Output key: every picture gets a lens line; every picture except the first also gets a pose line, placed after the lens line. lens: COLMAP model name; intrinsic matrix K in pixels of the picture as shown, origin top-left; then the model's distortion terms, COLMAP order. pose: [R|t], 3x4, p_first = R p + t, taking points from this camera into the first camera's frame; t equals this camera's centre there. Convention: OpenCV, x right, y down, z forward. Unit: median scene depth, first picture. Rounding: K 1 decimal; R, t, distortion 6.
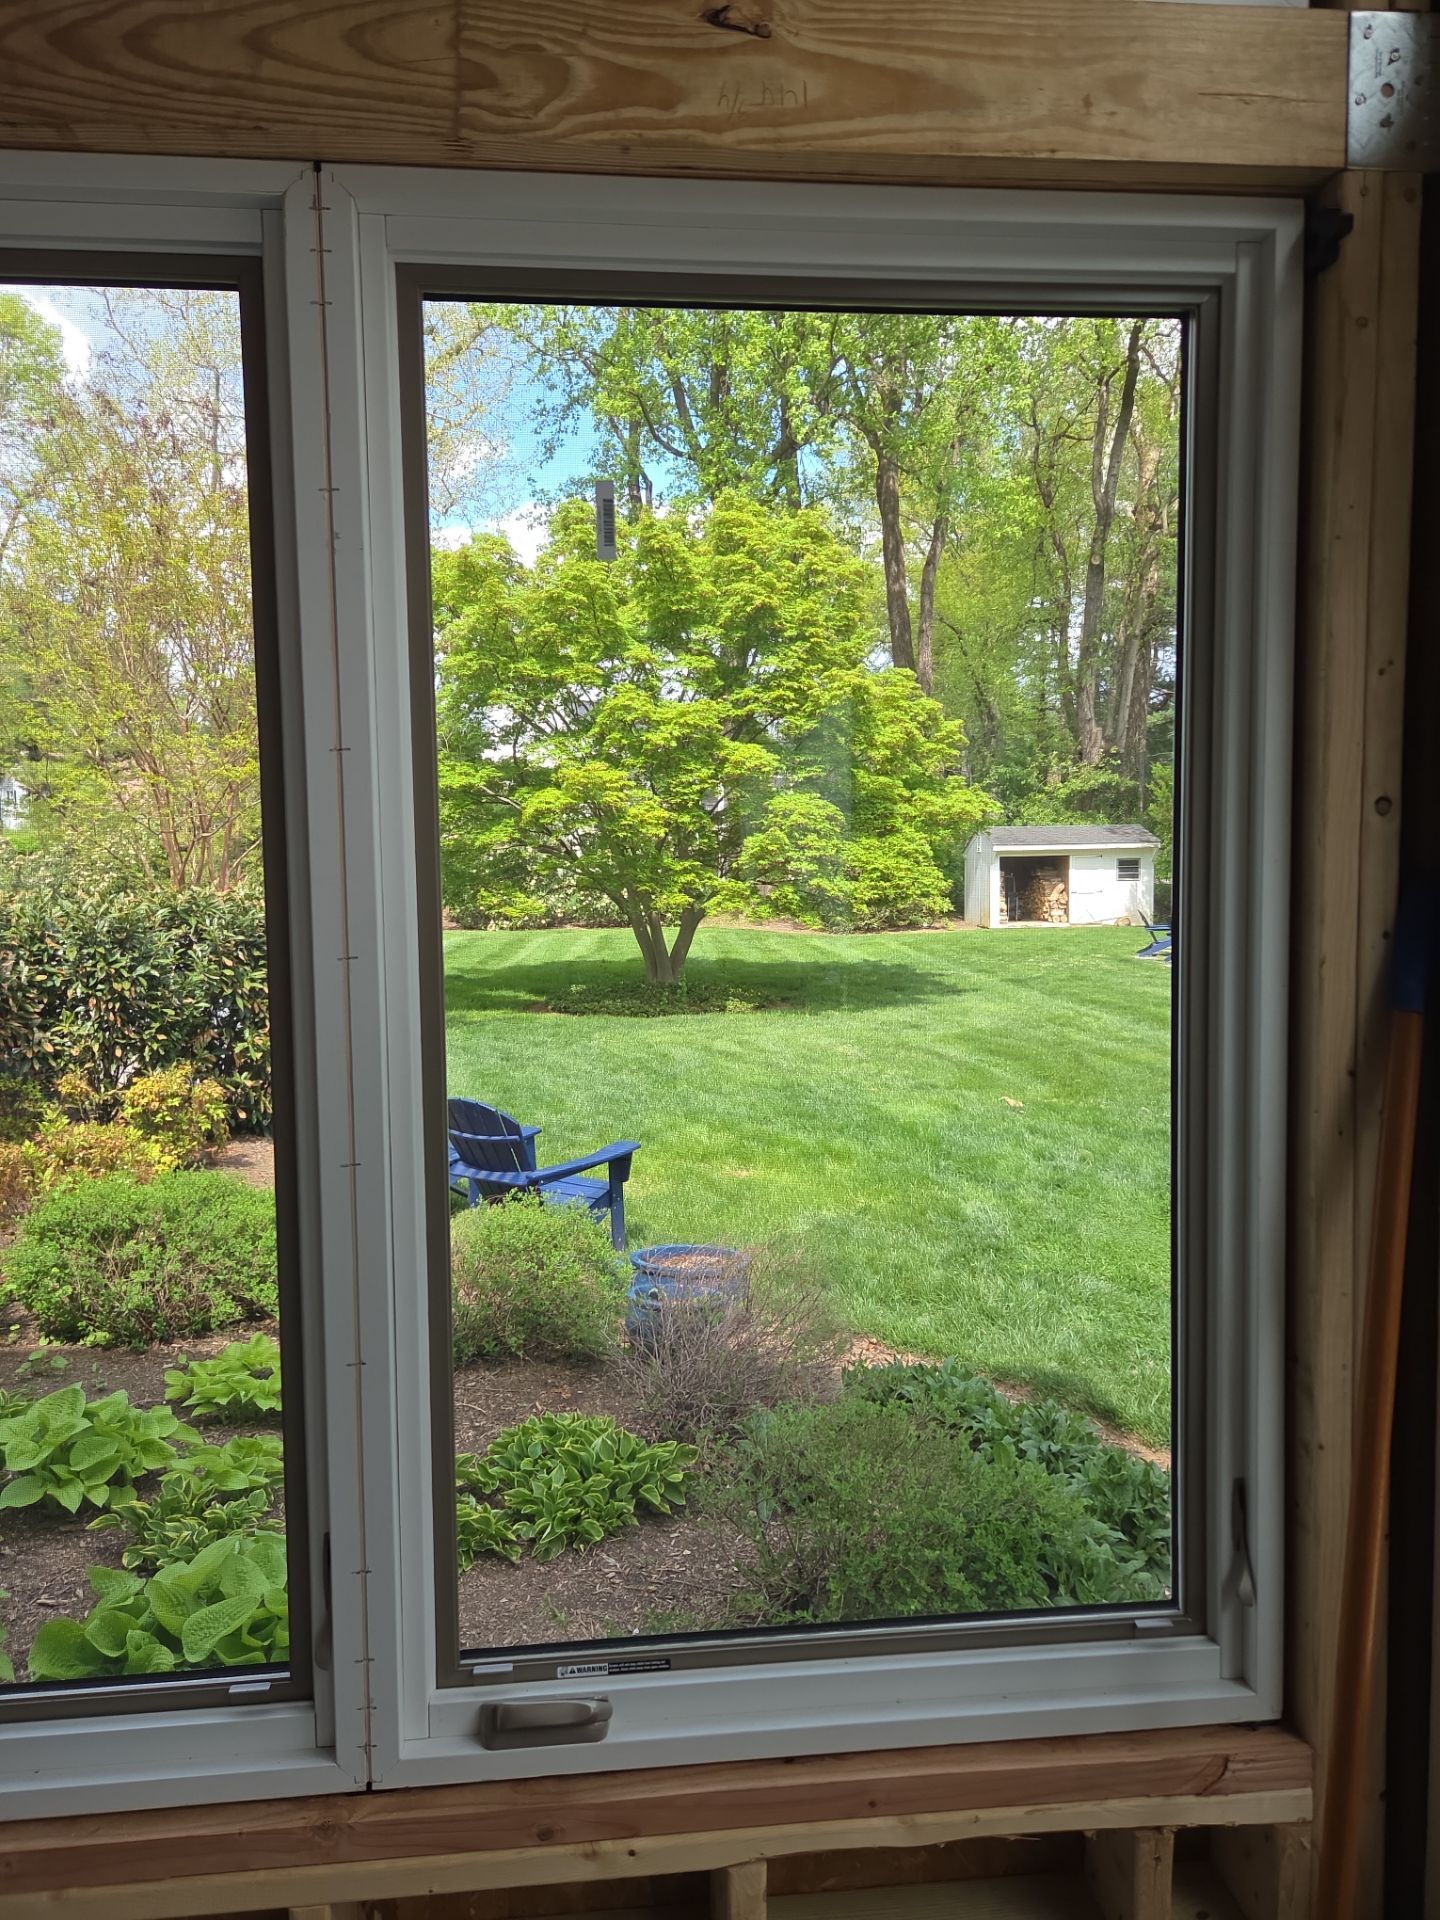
lens RADIAL K [[1295.1, 0, 723.4], [0, 1295.1, 949.7], [0, 0, 1]] dist [0.052821, -0.035059]
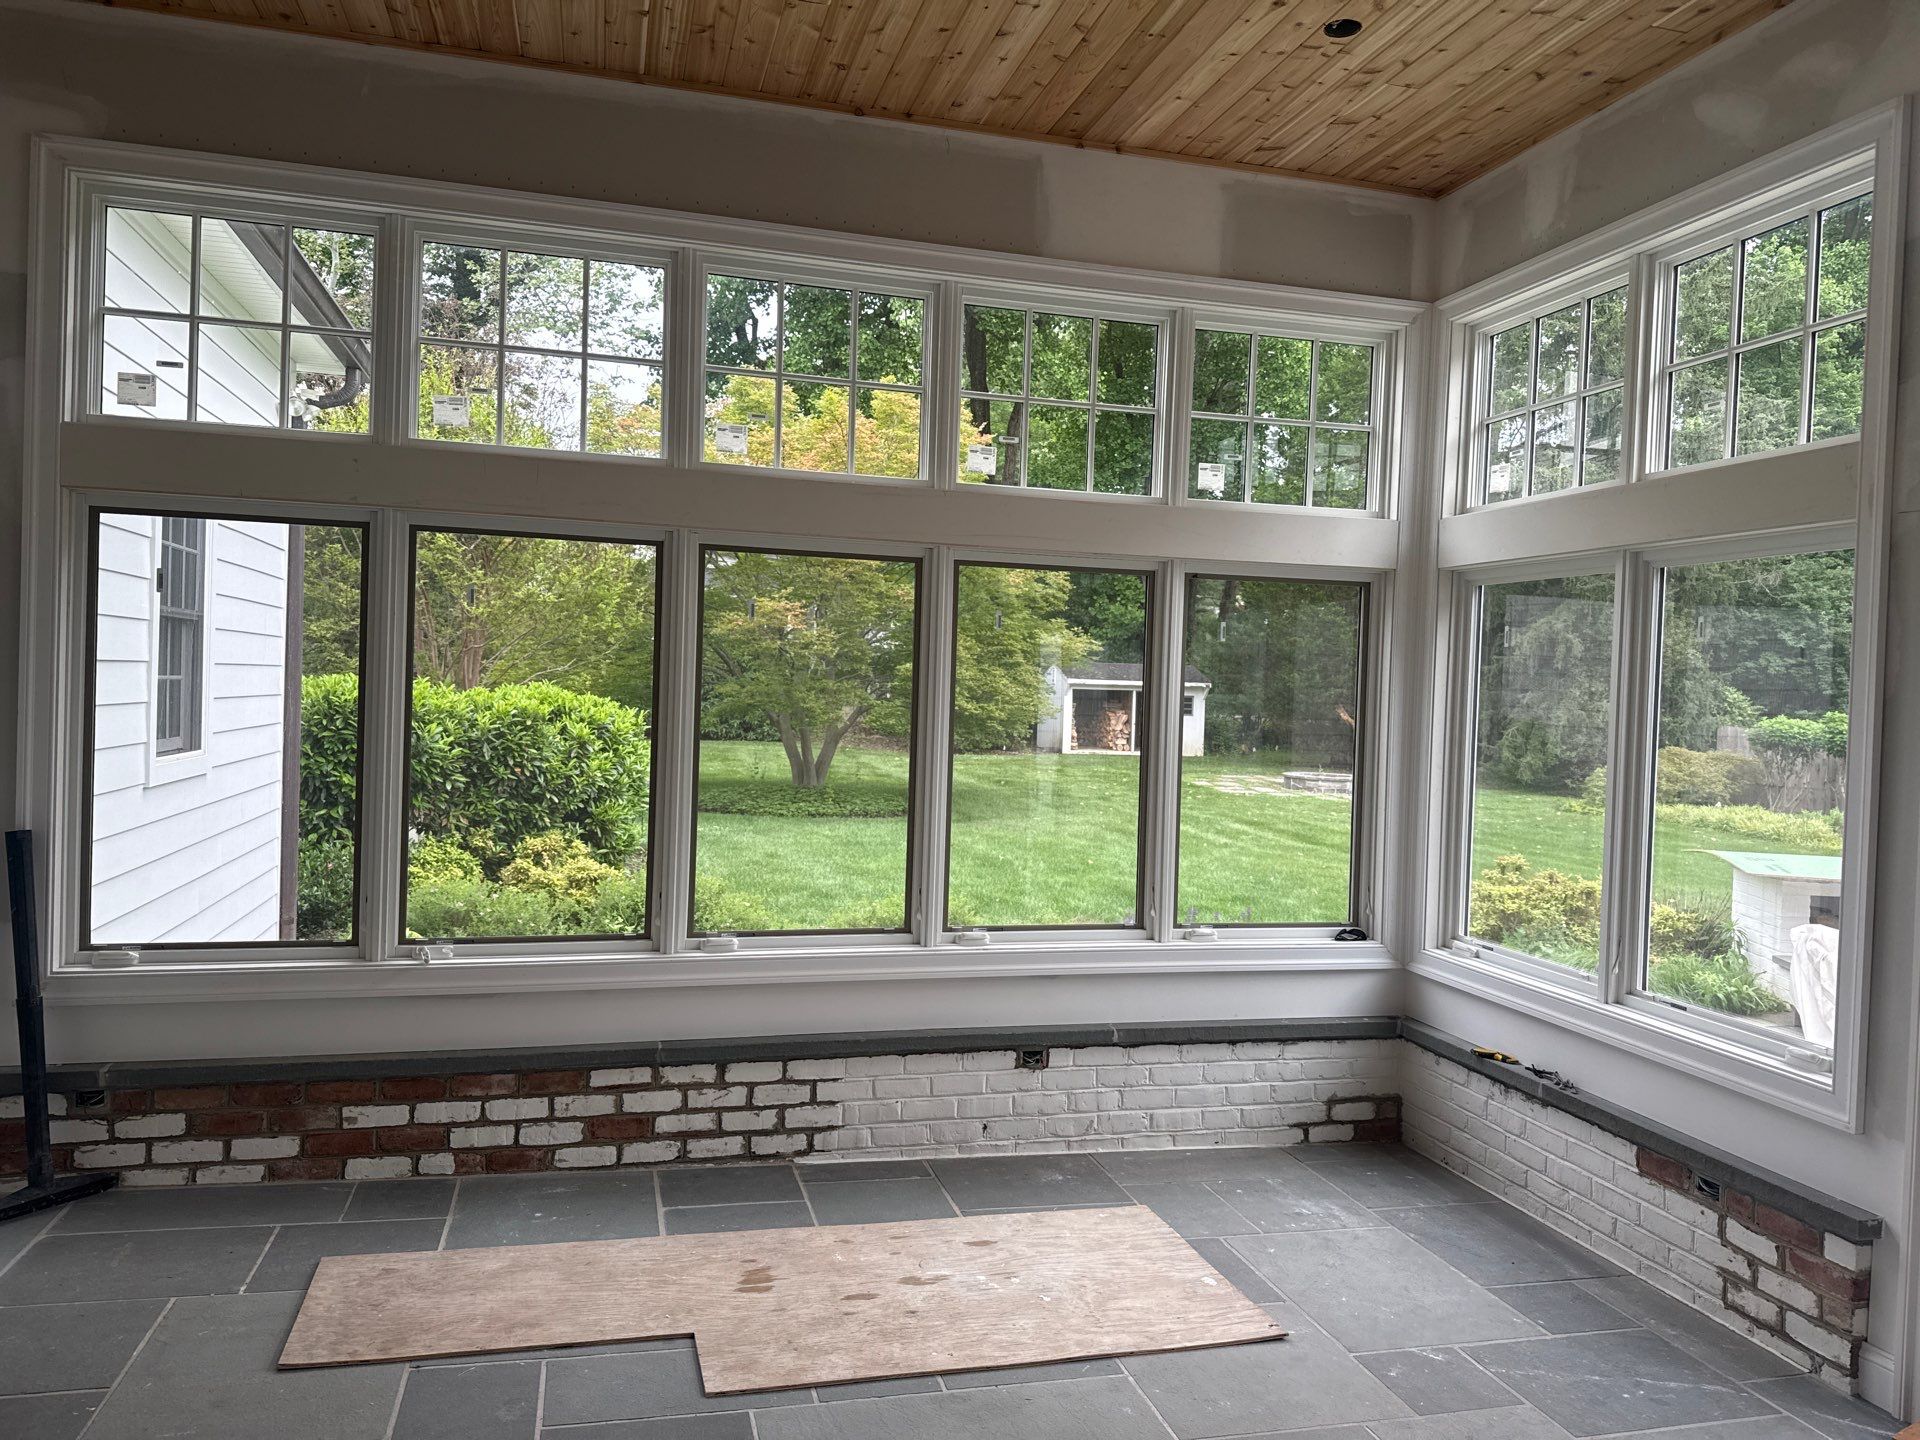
lens RADIAL K [[1417.2, 0, 957.4], [0, 1417.2, 677.1], [0, 0, 1]] dist [0.056408, -0.010934]
pose [[0.985945, 0.046353, 0.160514, -0.250835], [-0.035125, 0.996779, -0.072095, 0.023874], [-0.163339, 0.065444, 0.984397, -0.496585]]
